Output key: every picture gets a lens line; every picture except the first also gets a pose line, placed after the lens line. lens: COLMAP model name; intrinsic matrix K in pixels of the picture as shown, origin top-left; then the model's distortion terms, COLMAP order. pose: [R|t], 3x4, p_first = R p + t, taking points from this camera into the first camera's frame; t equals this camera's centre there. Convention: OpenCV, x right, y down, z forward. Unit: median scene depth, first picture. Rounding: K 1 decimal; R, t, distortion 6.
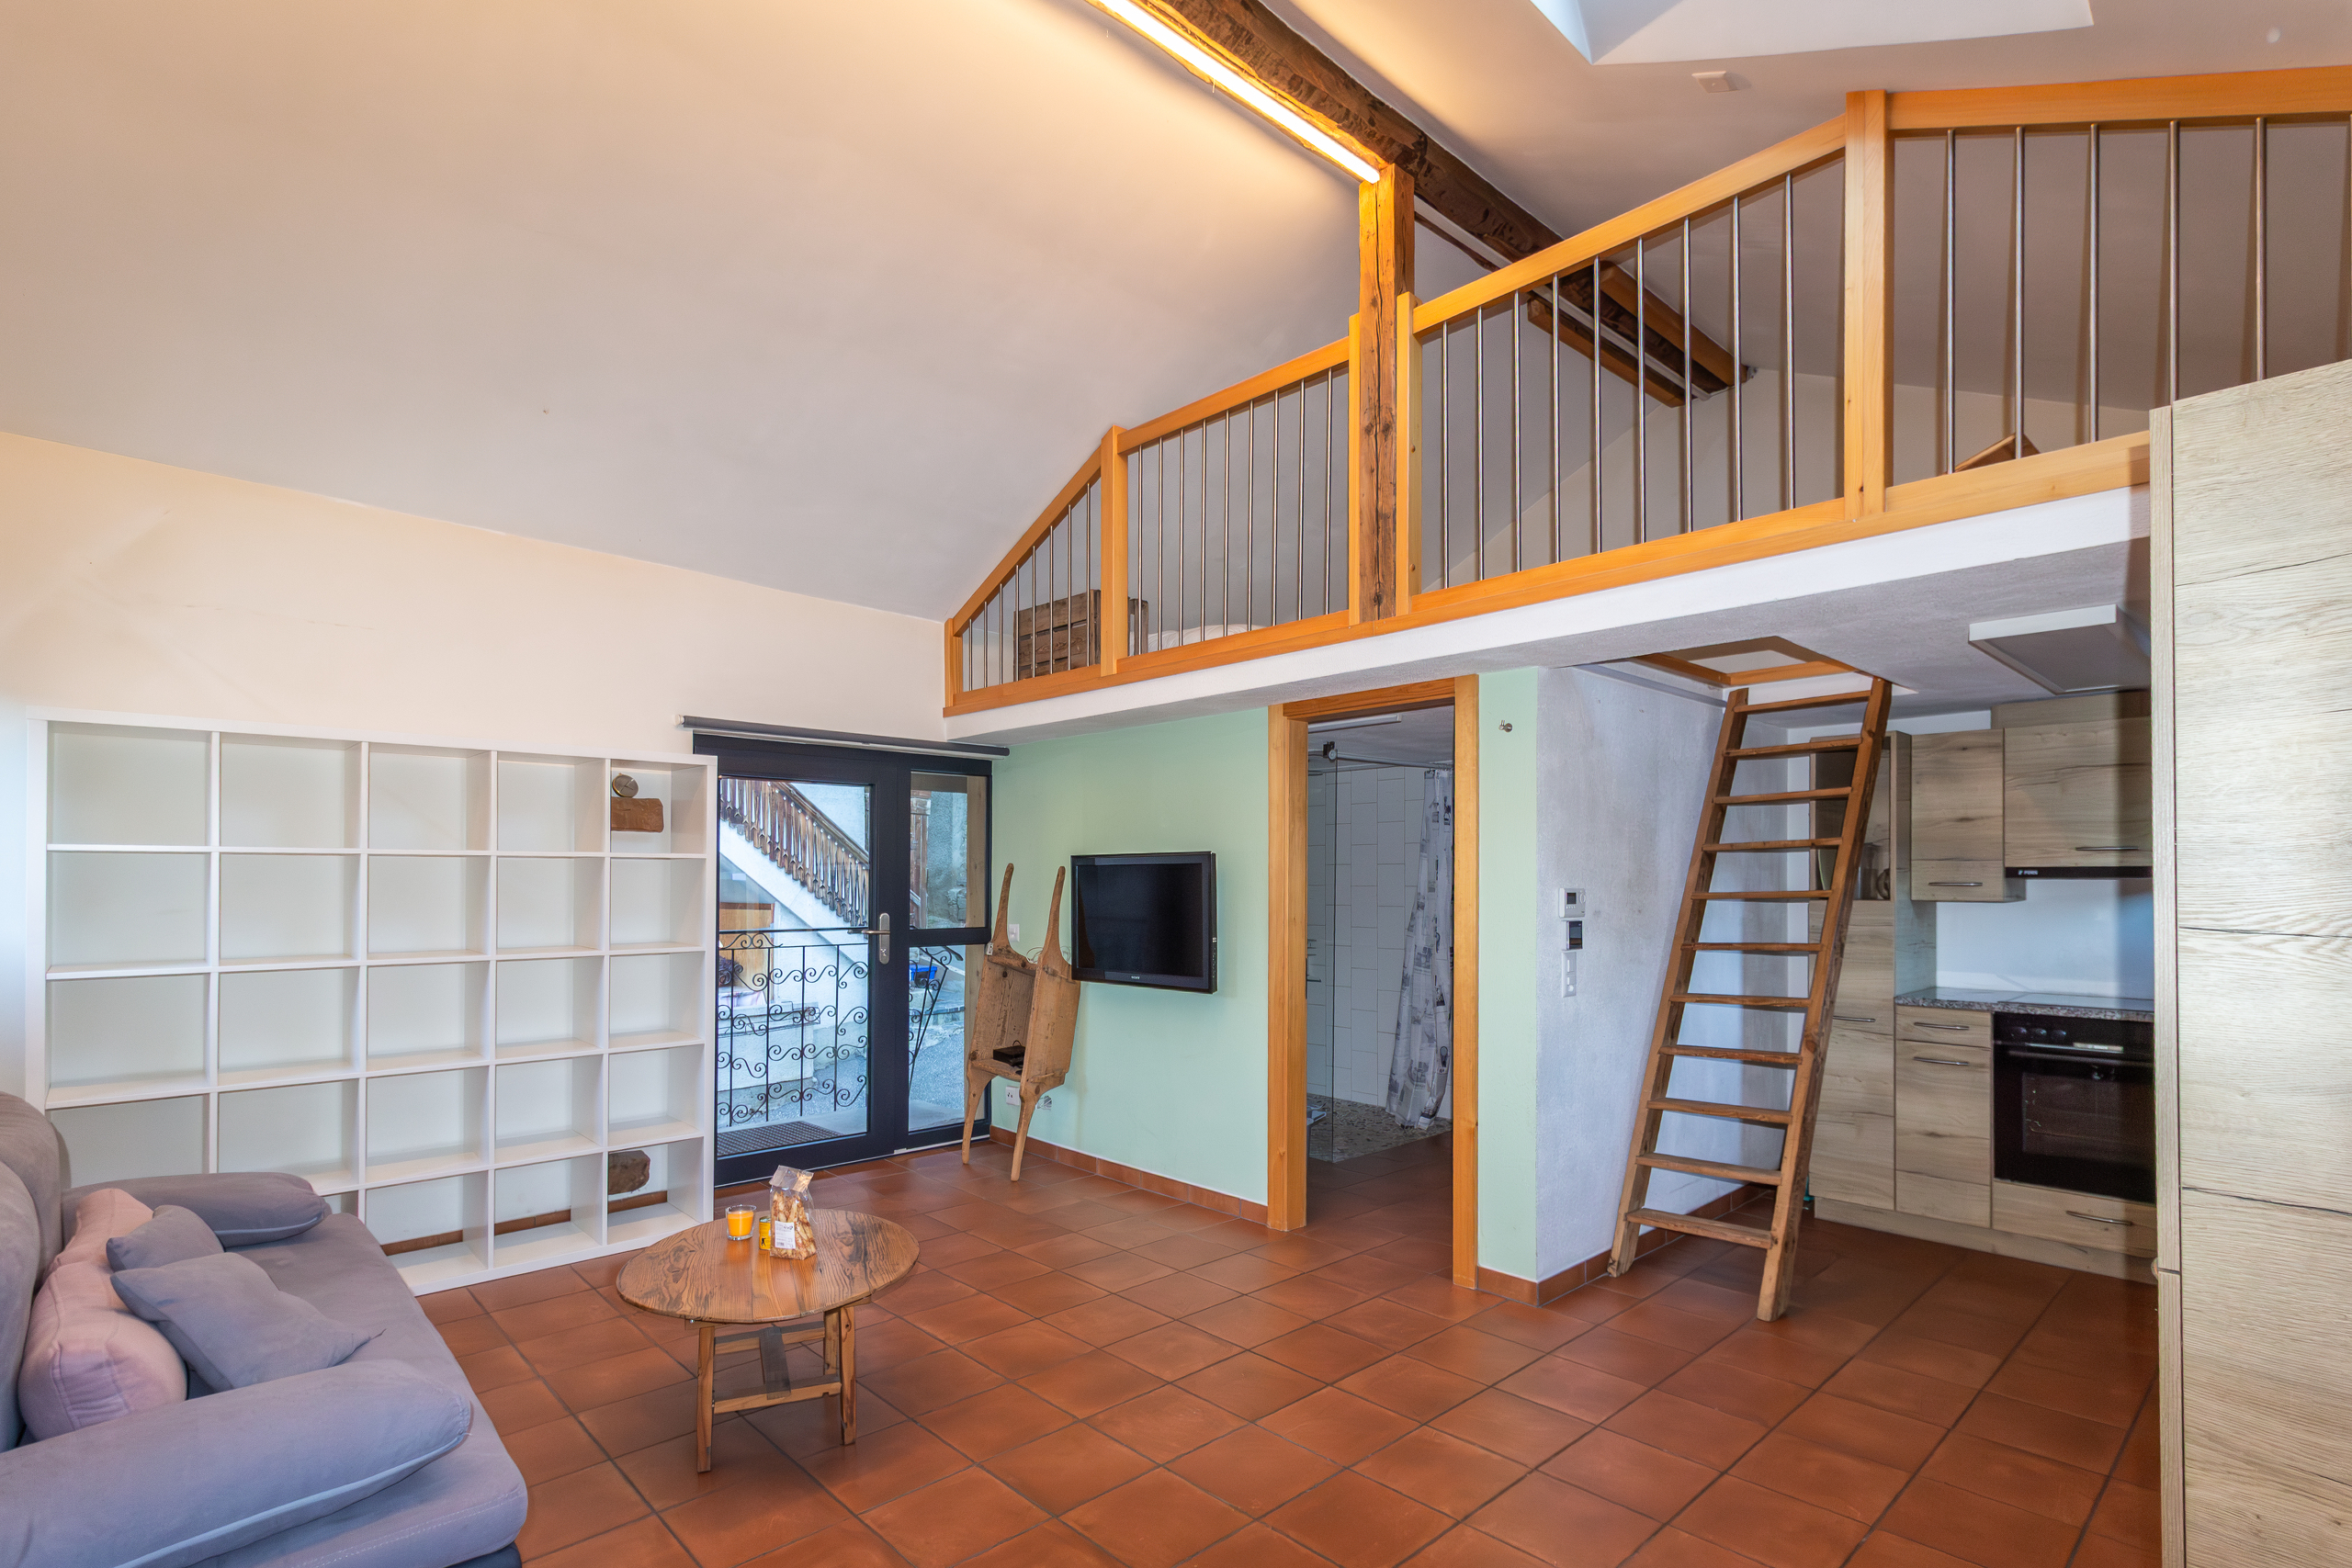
lens RADIAL K [[1133.9, 0, 1175.4], [0, 1133.9, 859.4], [0, 0, 1]] dist [0.002627, 0.004159]
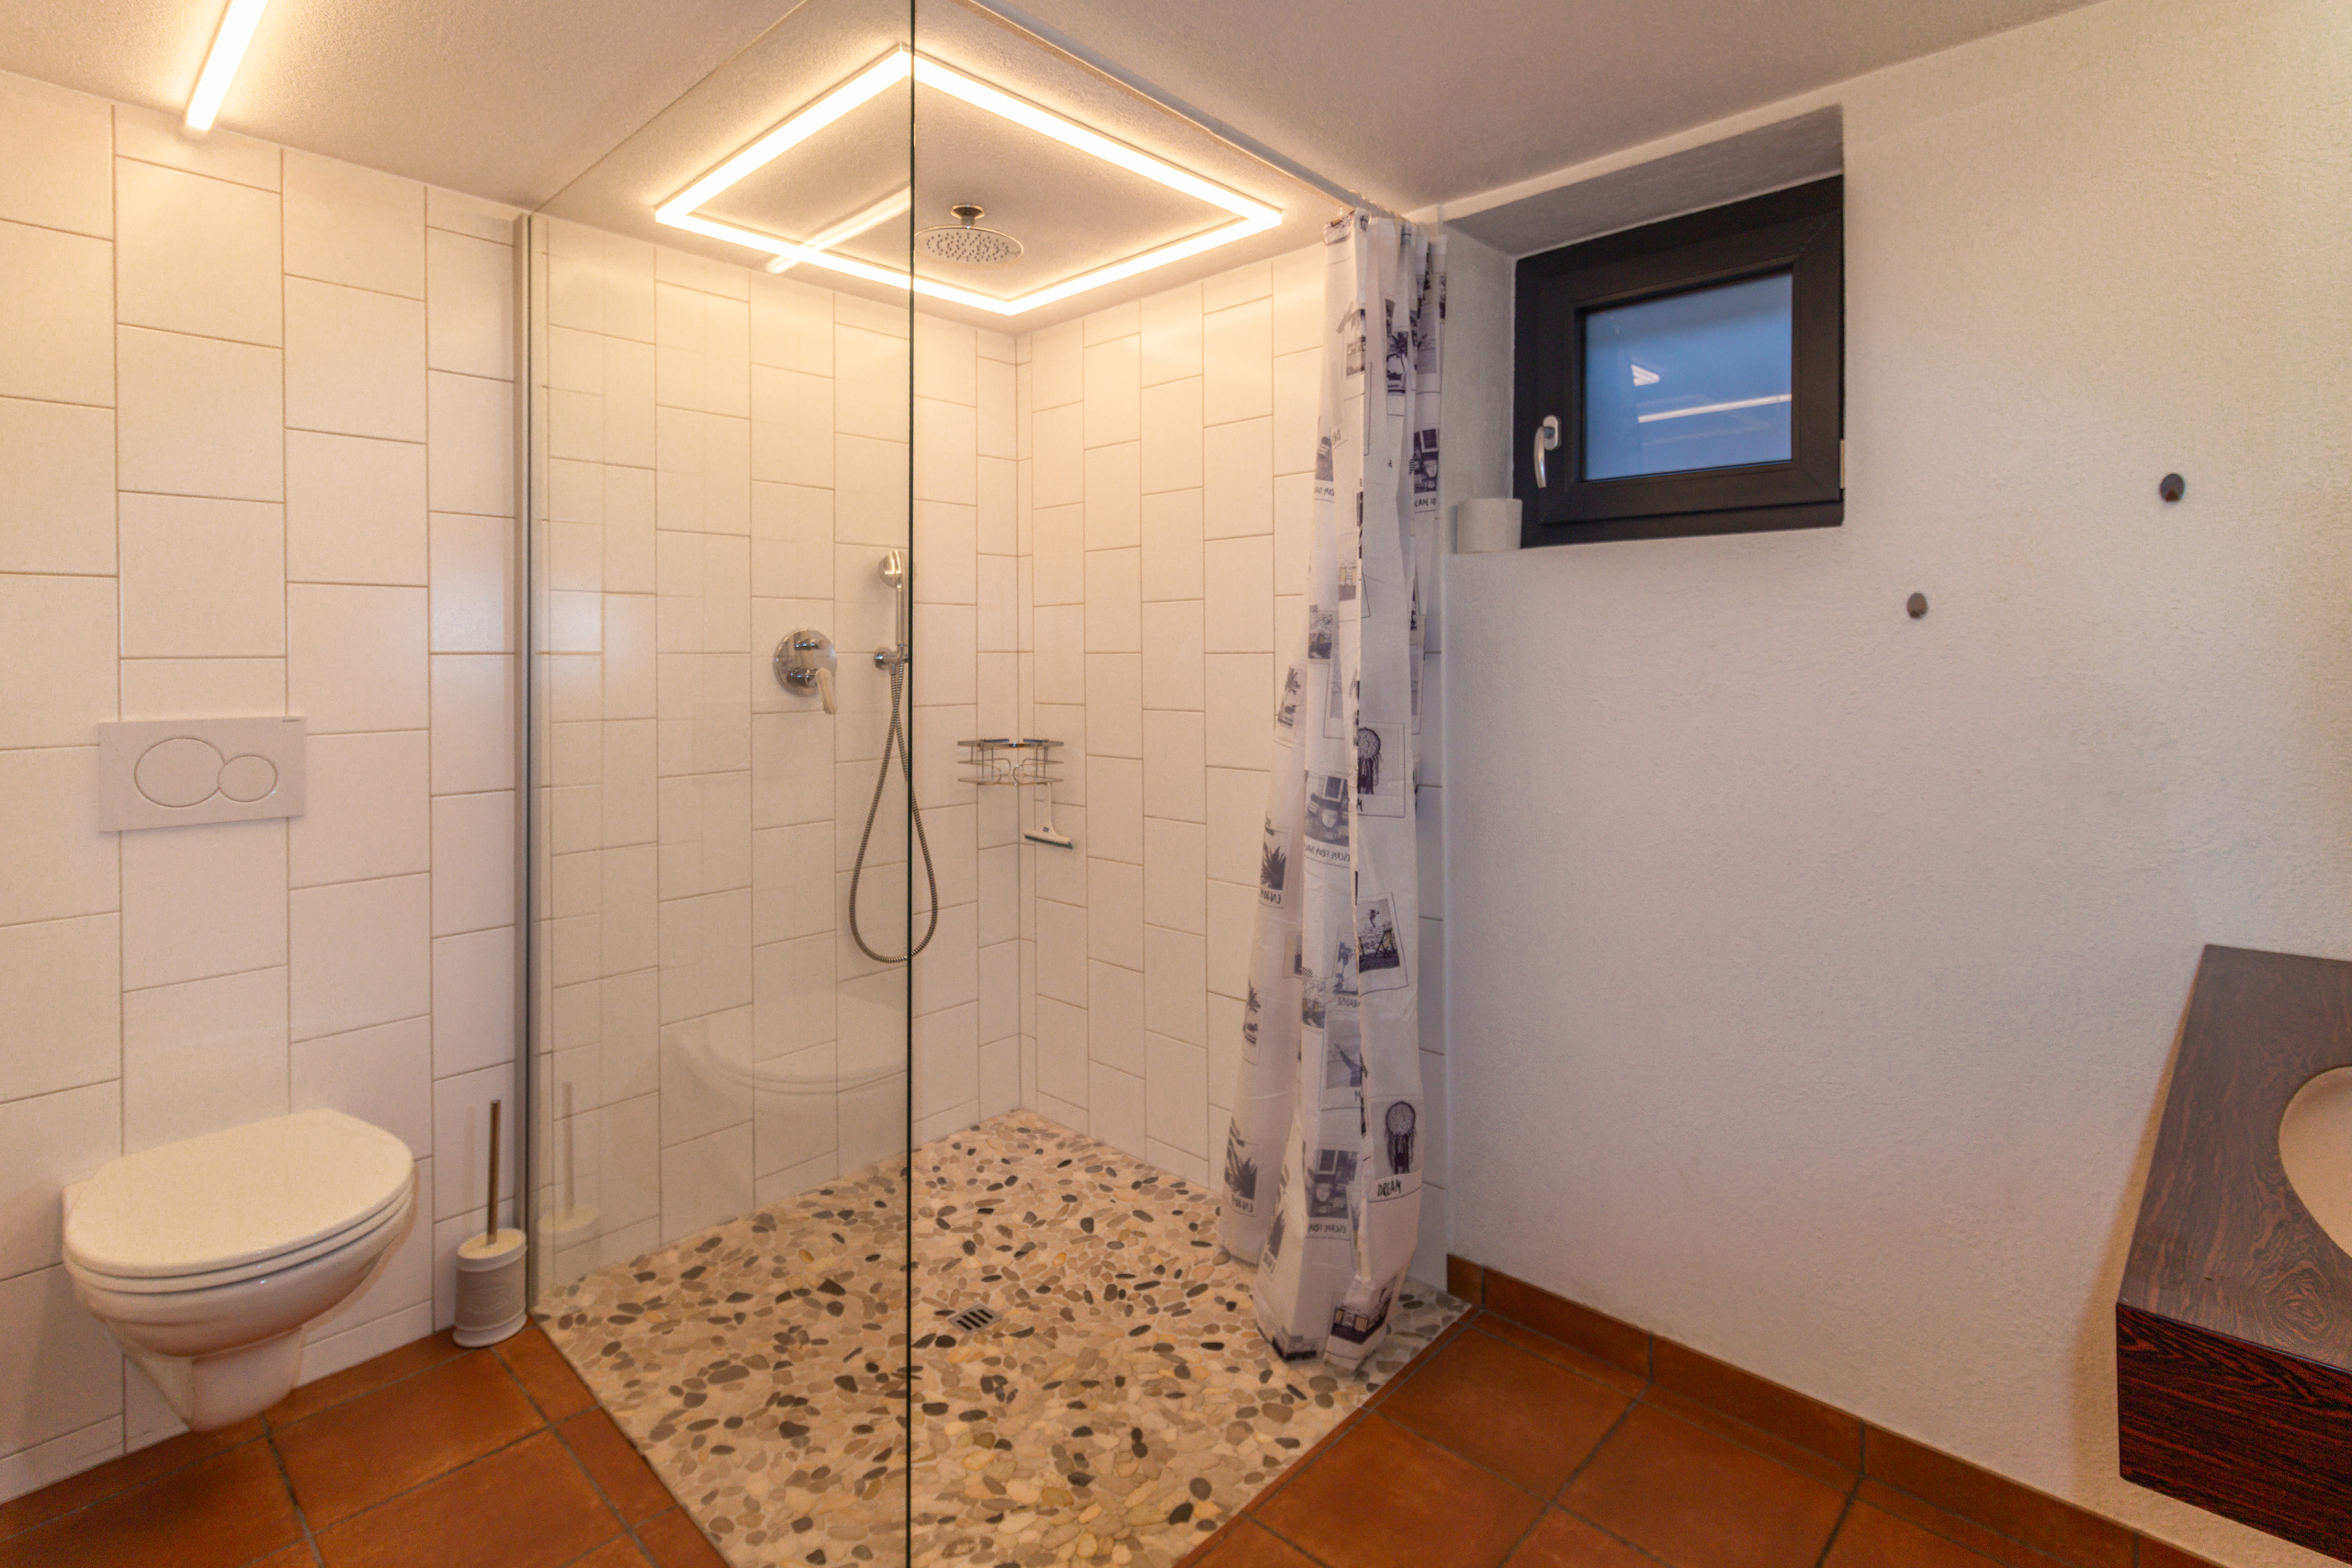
lens RADIAL K [[1133.9, 0, 1159.0], [0, 1133.9, 774.3], [0, 0, 1]] dist [0.002627, 0.004159]
pose [[0.996988, -0.018236, 0.075376, 0.223315], [0.015084, 0.998997, 0.042168, 0.092352], [-0.076069, -0.040904, 0.996263, 1.039326]]
